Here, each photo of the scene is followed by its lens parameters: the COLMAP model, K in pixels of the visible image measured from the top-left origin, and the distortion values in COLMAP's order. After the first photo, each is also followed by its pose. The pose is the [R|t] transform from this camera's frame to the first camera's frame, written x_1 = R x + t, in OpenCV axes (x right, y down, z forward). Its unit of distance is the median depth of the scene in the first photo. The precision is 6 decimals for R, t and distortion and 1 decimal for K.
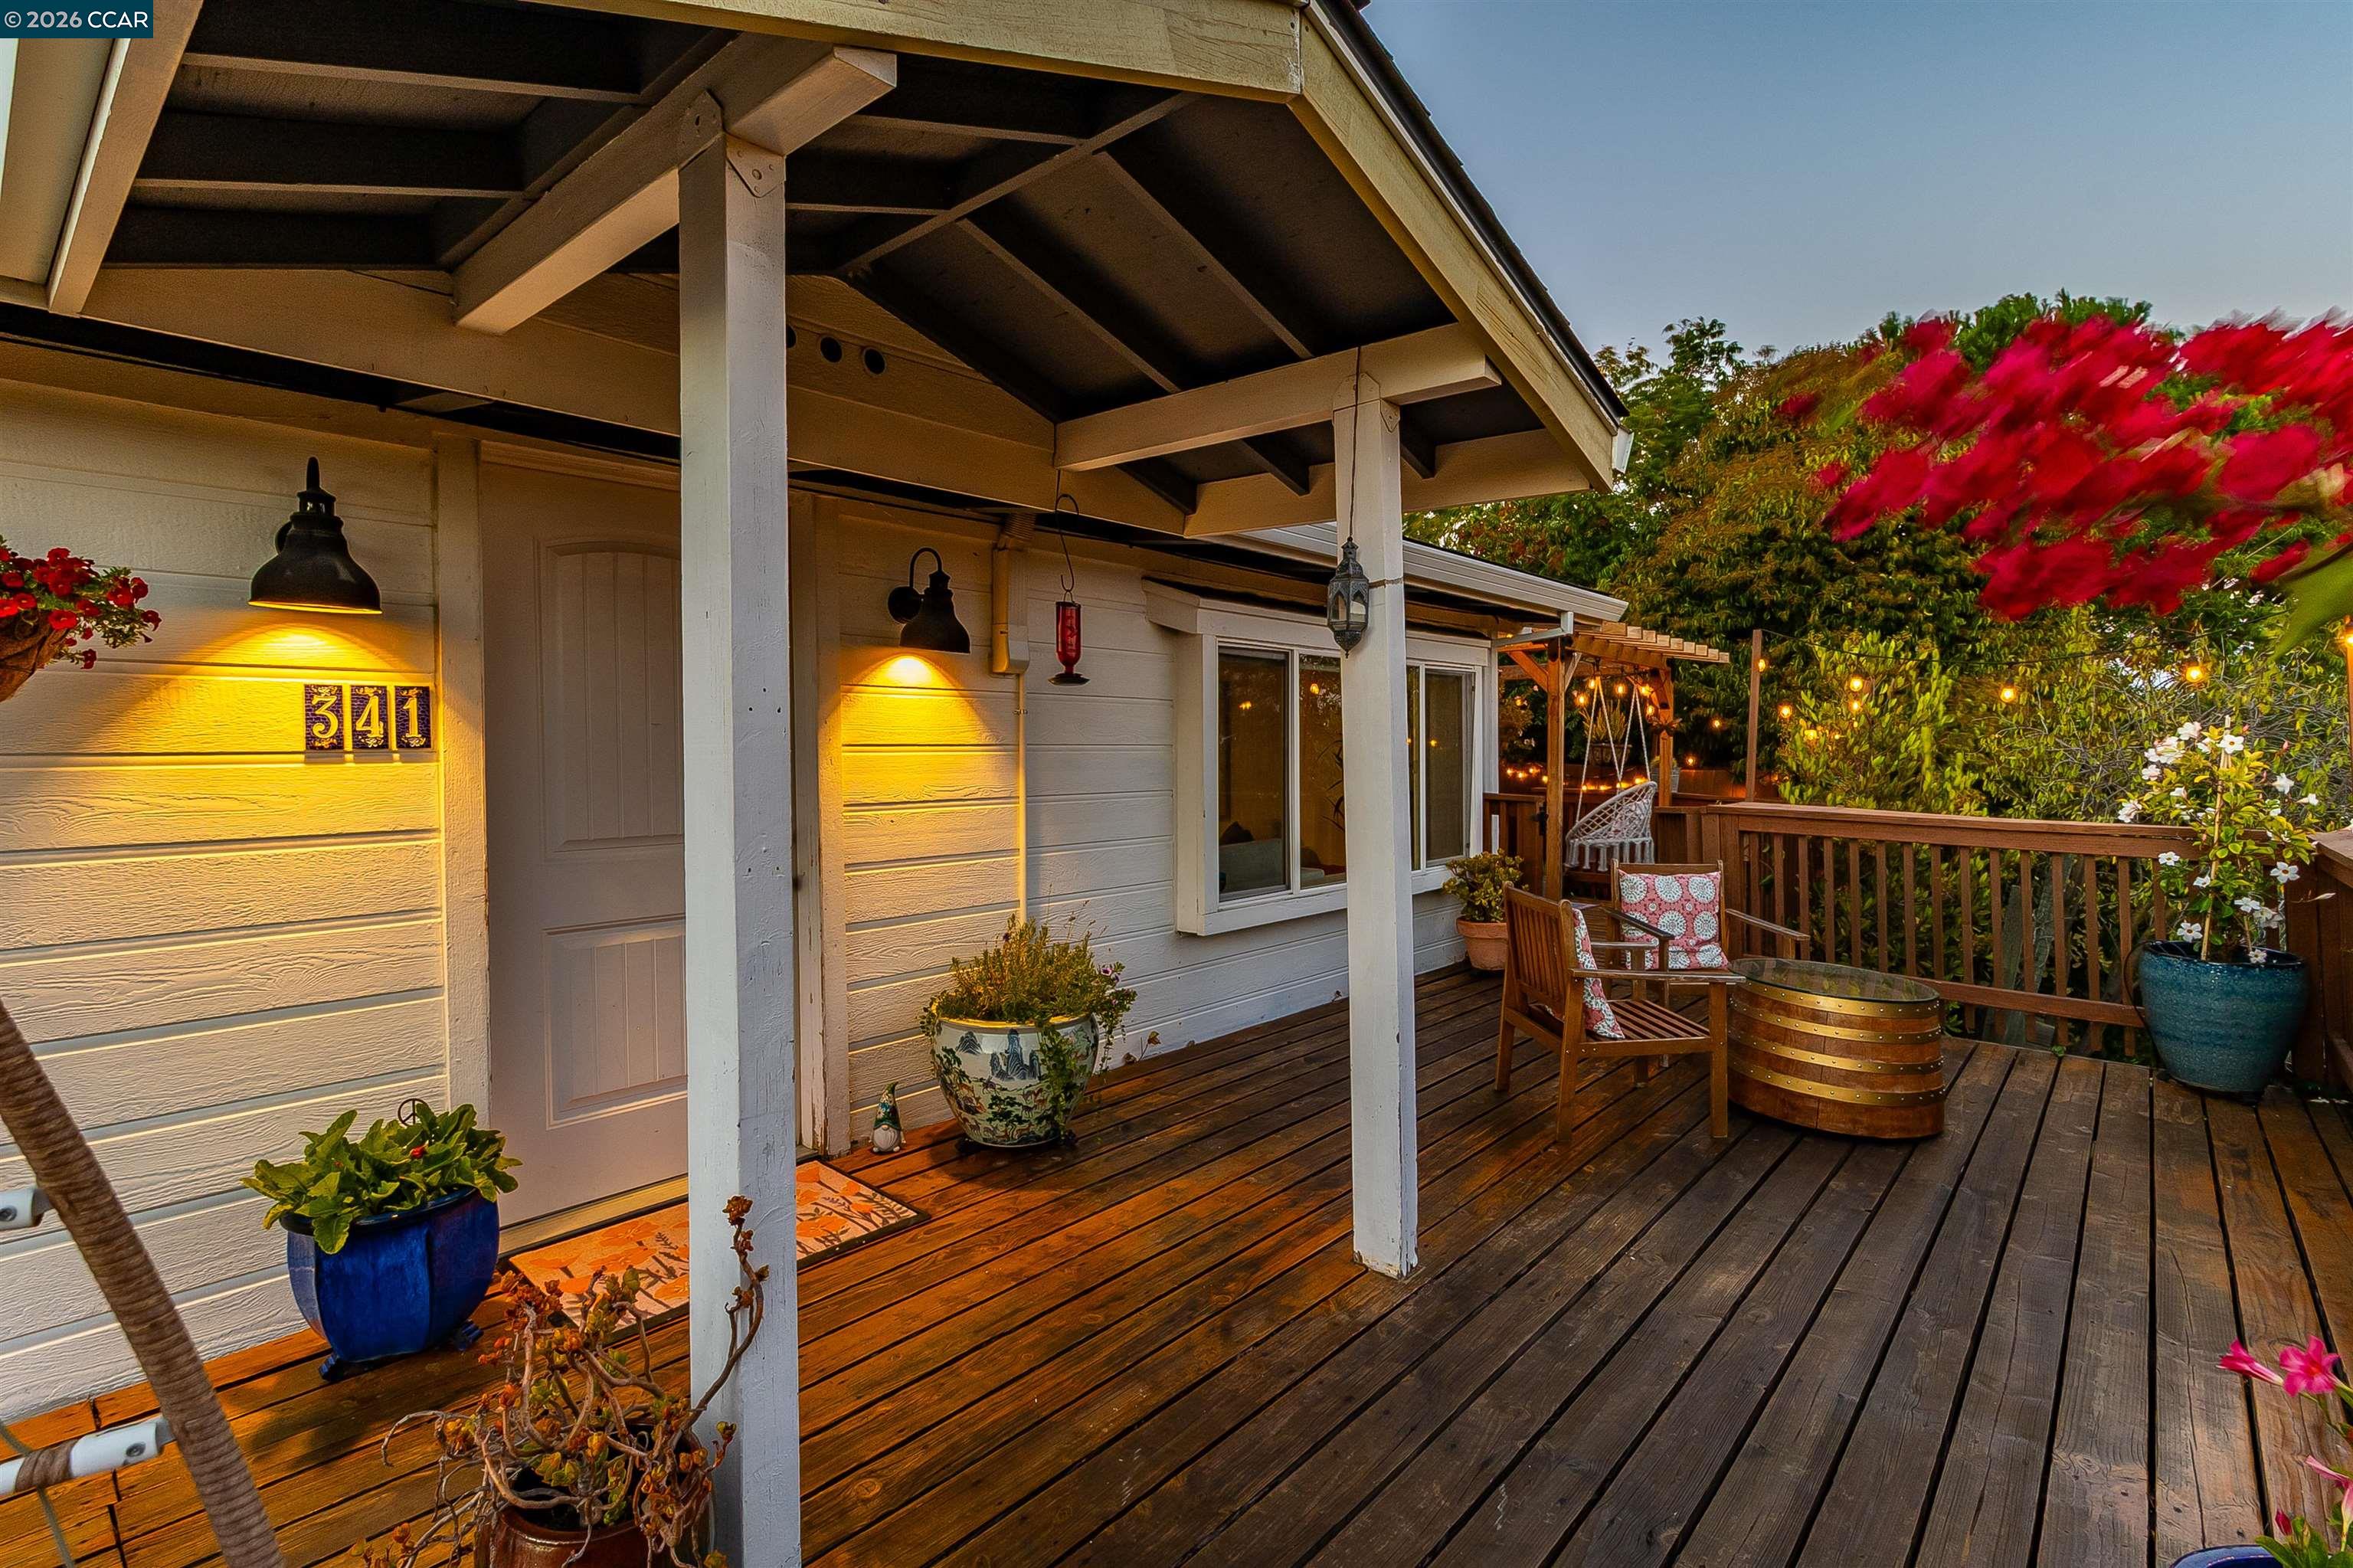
lens RADIAL K [[1093.1, 0, 1183.3], [0, 1093.1, 777.2], [0, 0, 1]] dist [0.002639, -0.000352]
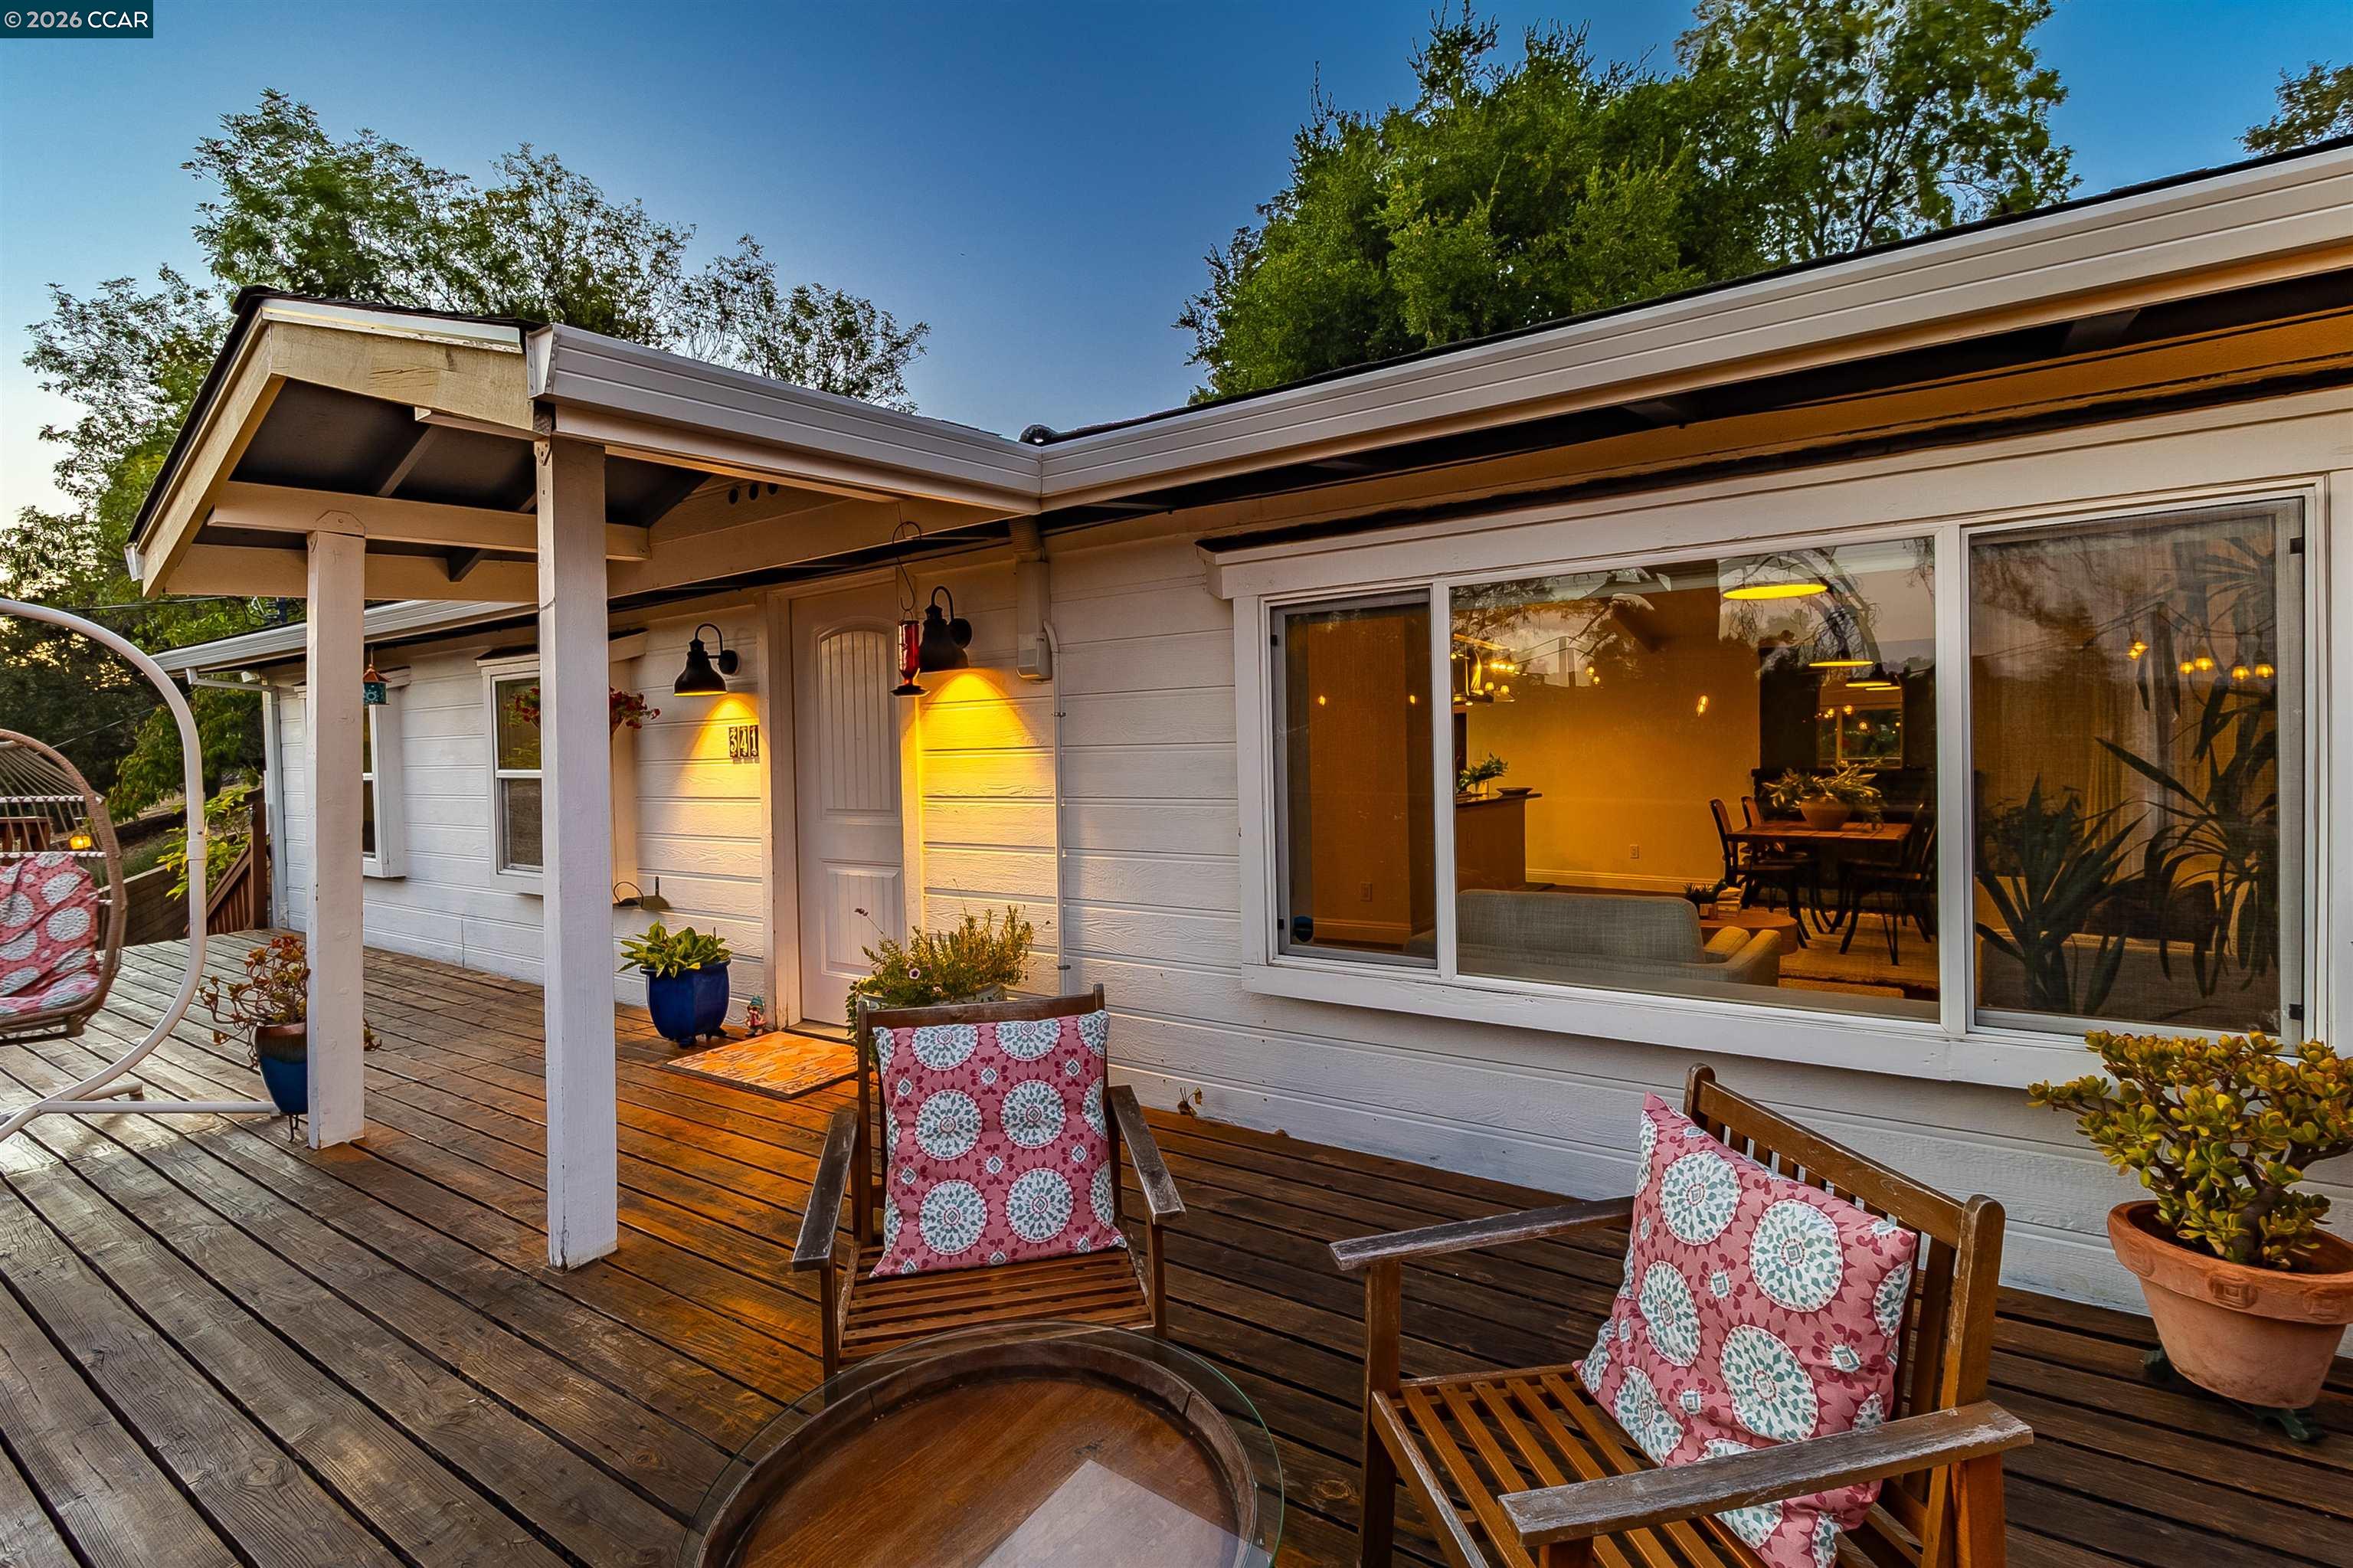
lens RADIAL K [[1093.1, 0, 1183.3], [0, 1093.1, 777.2], [0, 0, 1]] dist [0.002639, -0.000352]
pose [[0.121826, 0.029472, -0.992114, 0.740810], [0.002145, 0.999549, 0.029957, -0.026000], [0.992549, -0.005777, 0.121708, 0.835200]]
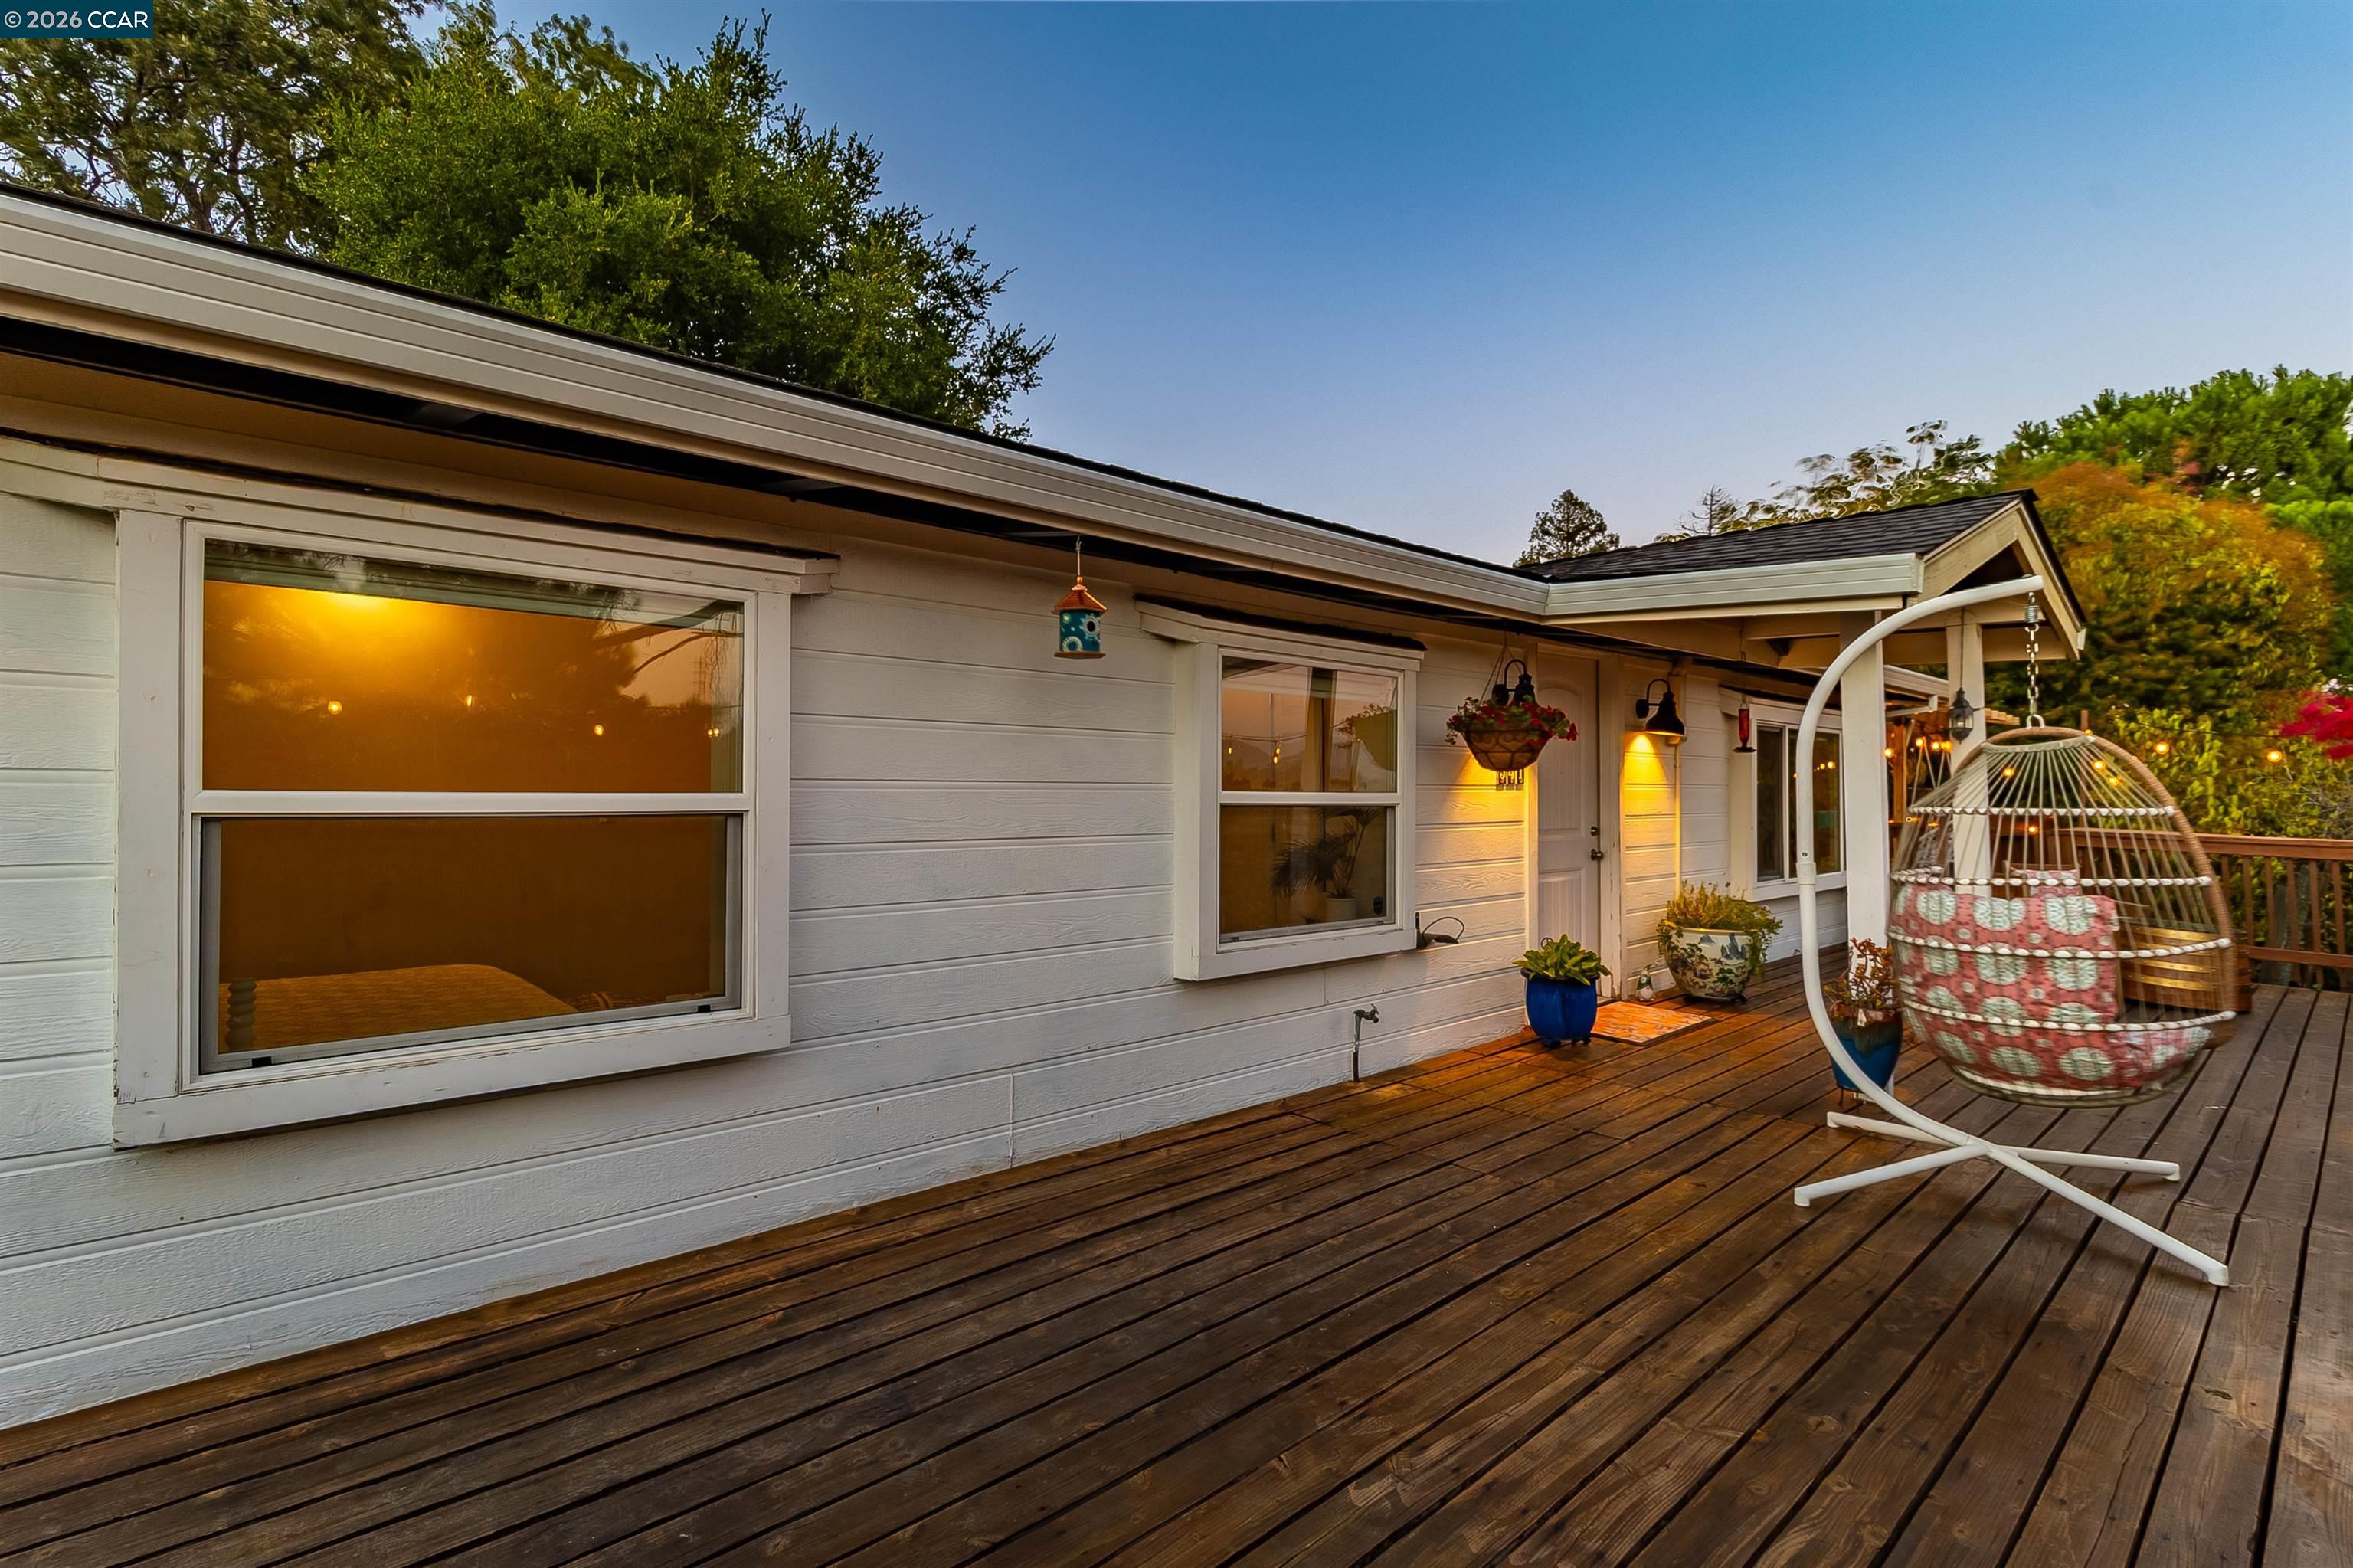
lens RADIAL K [[1117.2, 0, 1209.4], [0, 1117.2, 777.7], [0, 0, 1]] dist [0.000305, 0.000176]
pose [[0.996179, 0.005931, -0.087134, -0.618630], [-0.009249, 0.999245, -0.037730, 0.028241], [0.086844, 0.038392, 0.995482, -0.713684]]
